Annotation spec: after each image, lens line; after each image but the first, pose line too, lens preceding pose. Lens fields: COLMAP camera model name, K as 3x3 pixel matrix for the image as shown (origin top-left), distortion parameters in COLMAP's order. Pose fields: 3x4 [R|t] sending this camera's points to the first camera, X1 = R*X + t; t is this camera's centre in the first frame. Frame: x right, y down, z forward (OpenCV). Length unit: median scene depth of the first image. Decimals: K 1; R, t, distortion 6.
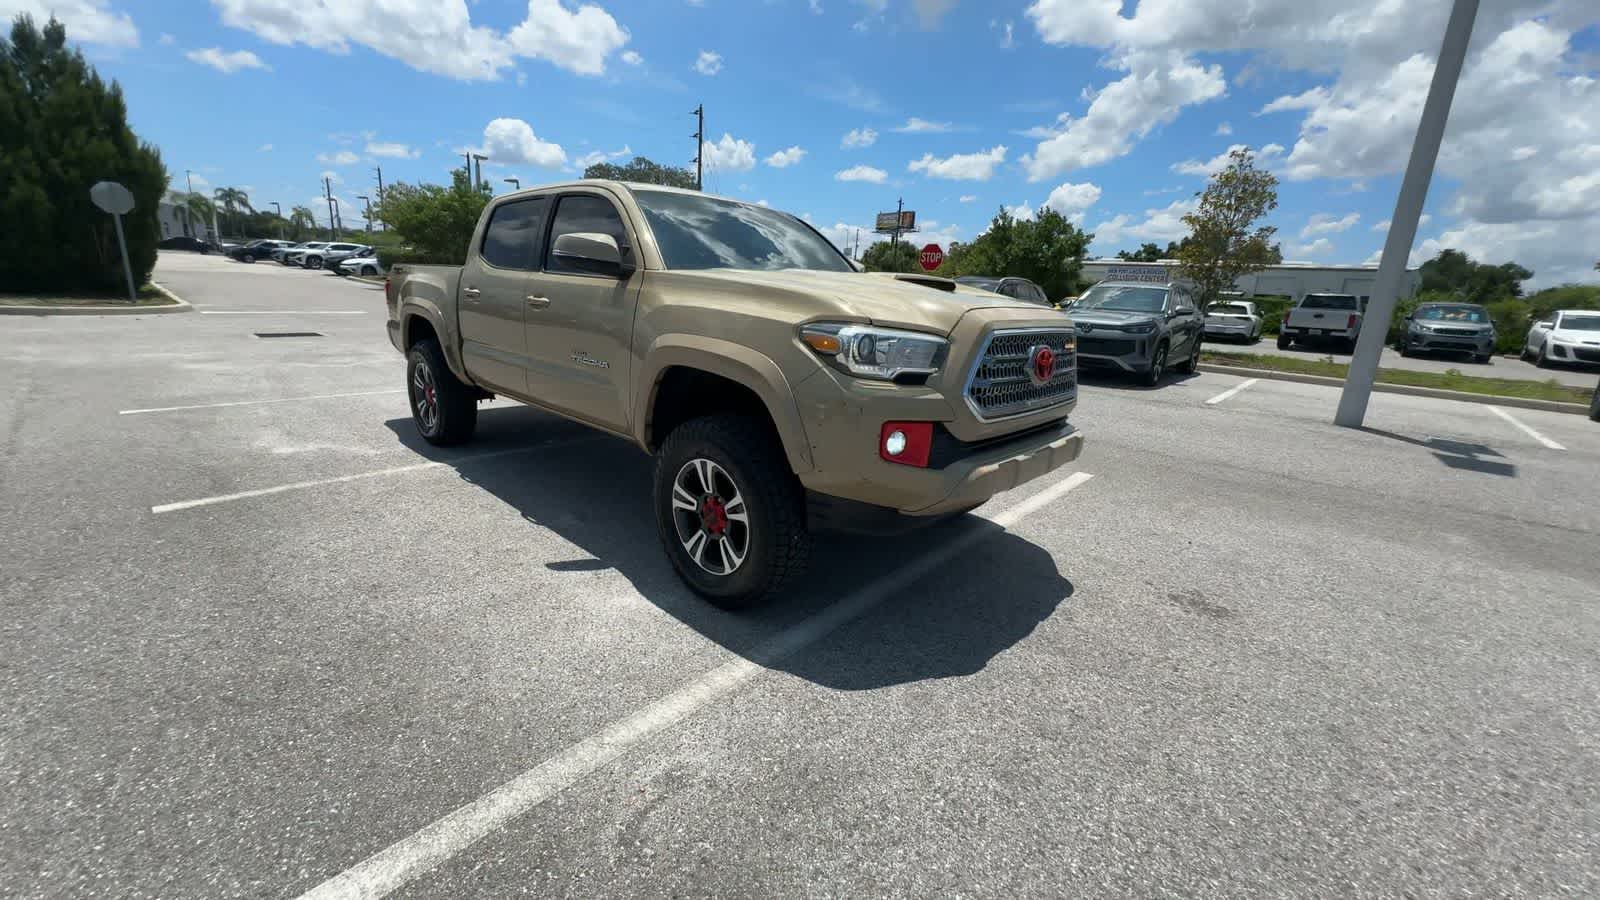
lens RADIAL K [[628.0, 0, 789.1], [0, 628.0, 450.5], [0, 0, 1]] dist [0.001262, -0.000210]
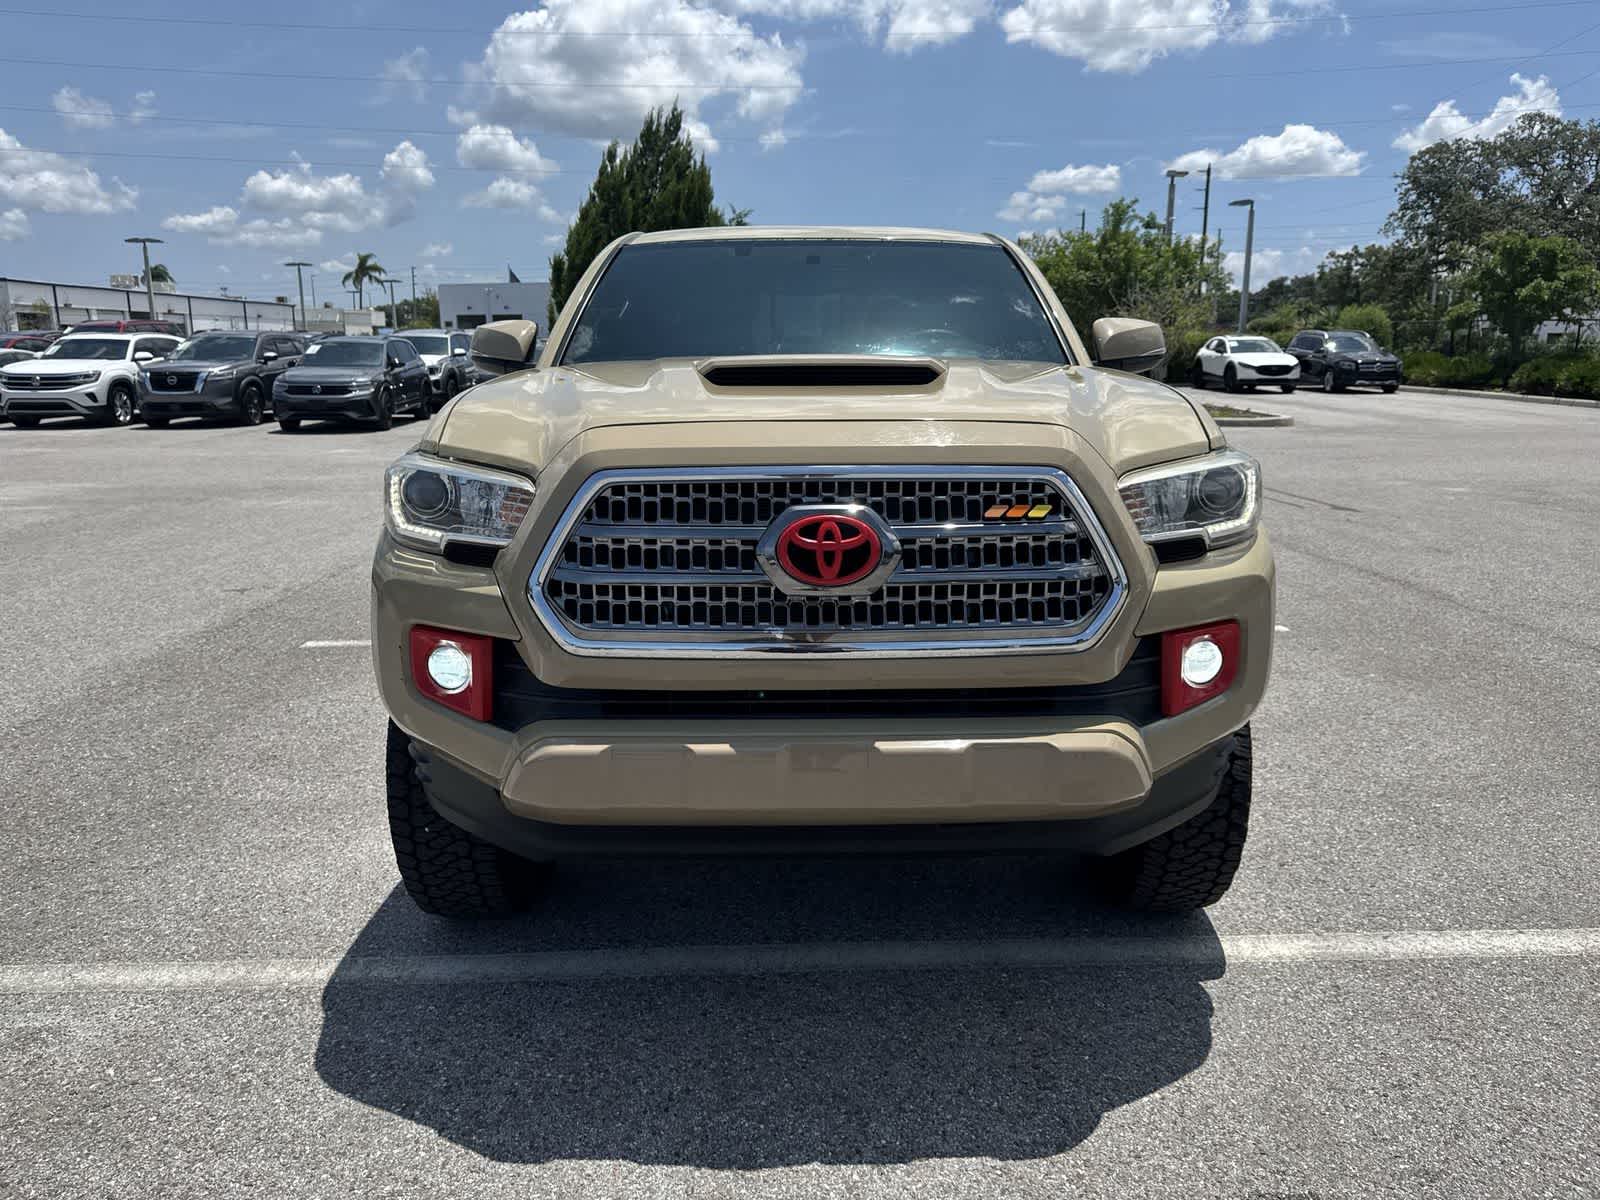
lens RADIAL K [[1127.6, 0, 809.7], [0, 1127.6, 613.0], [0, 0, 1]] dist [0.027532, -0.029913]
pose [[0.698014, 0.105454, -0.708276, 0.690536], [-0.144197, 0.989535, 0.005222, -0.067521], [0.701415, 0.098487, 0.705916, 0.311636]]
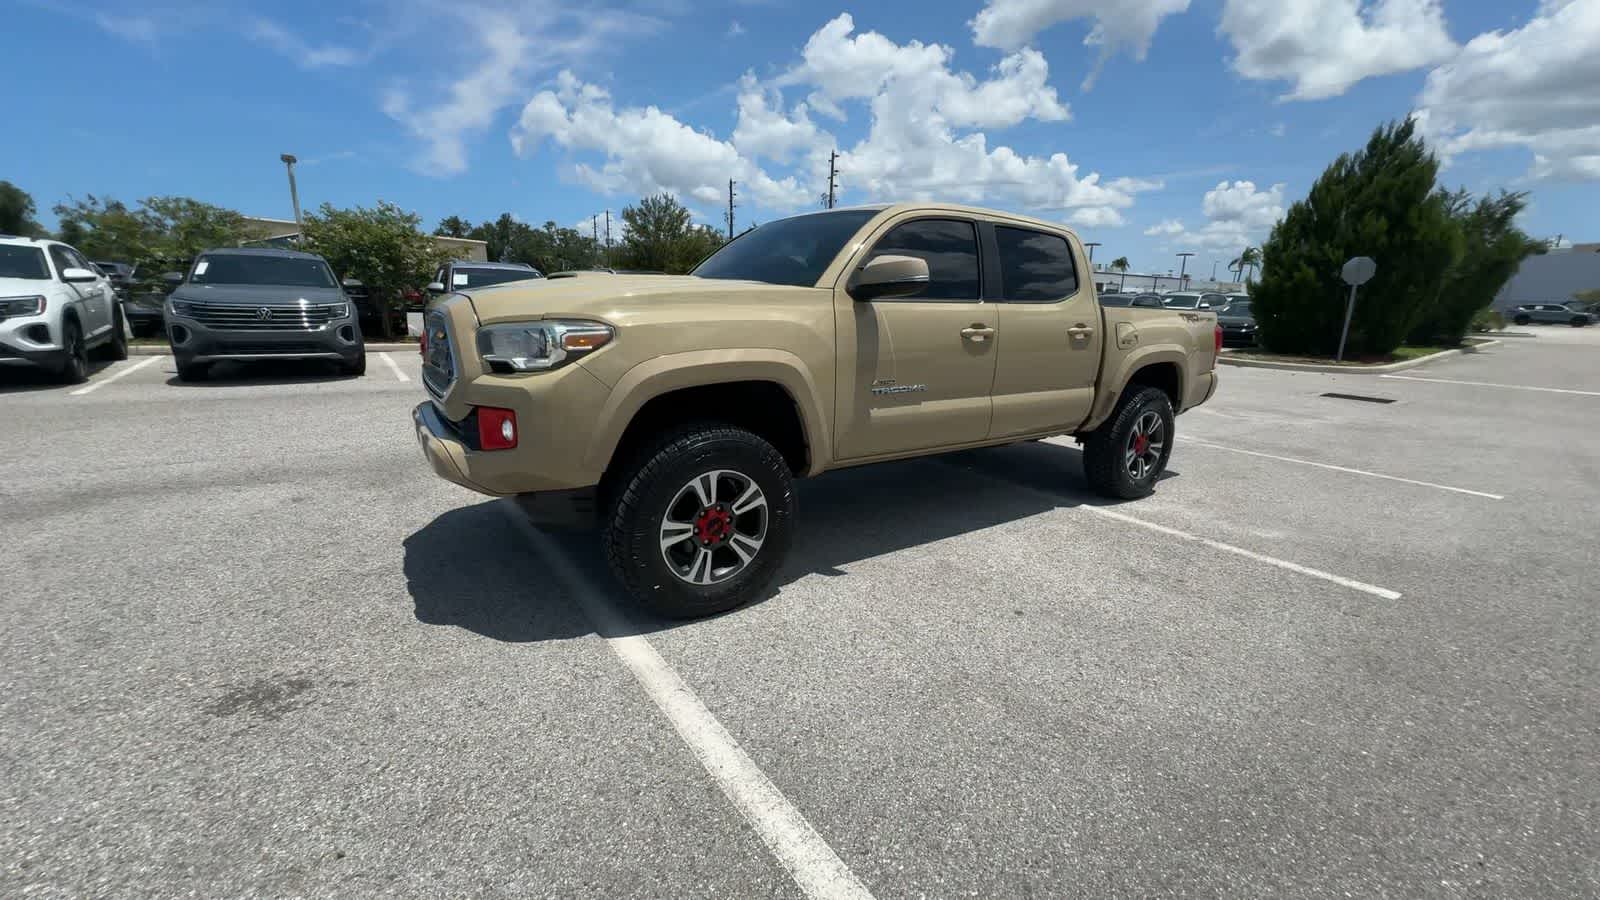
lens RADIAL K [[628.0, 0, 809.2], [0, 628.0, 462.1], [0, 0, 1]] dist [0.001262, -0.000210]
pose [[-0.199298, 0.190138, -0.961316, 0.950433], [-0.291194, 0.925192, 0.243363, -0.285474], [0.935674, 0.328431, -0.129022, 1.293722]]
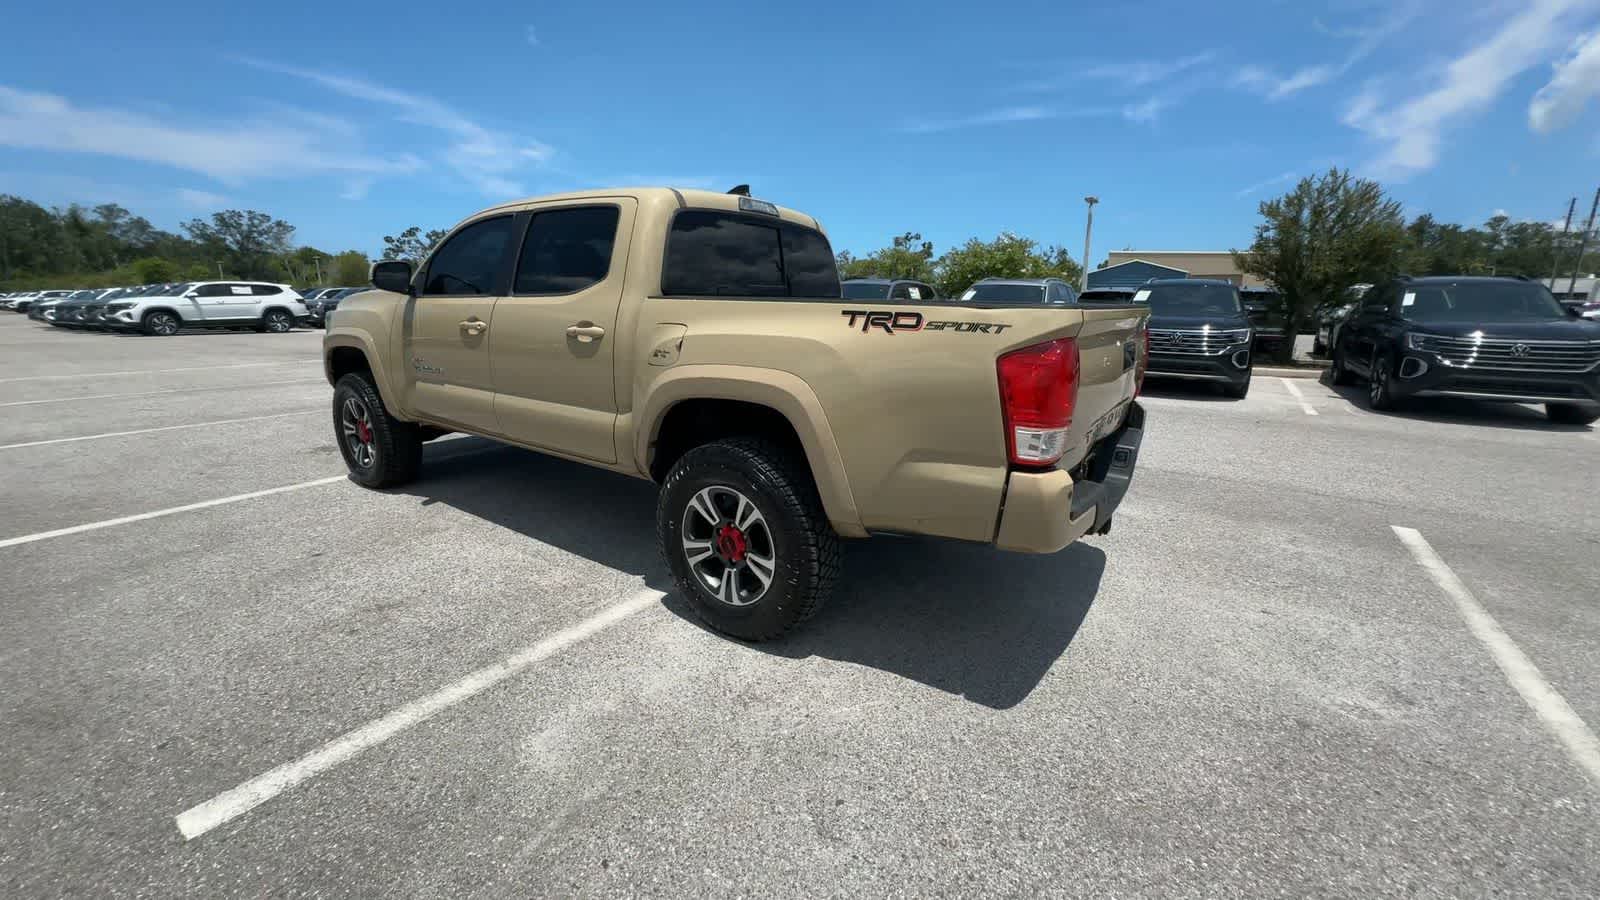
lens RADIAL K [[628.0, 0, 806.4], [0, 628.0, 462.0], [0, 0, 1]] dist [0.001262, -0.000210]
pose [[-0.986360, -0.025650, -0.162594, -0.380051], [-0.101636, 0.871901, 0.479018, -0.636063], [0.129479, 0.489010, -0.862615, 2.328803]]
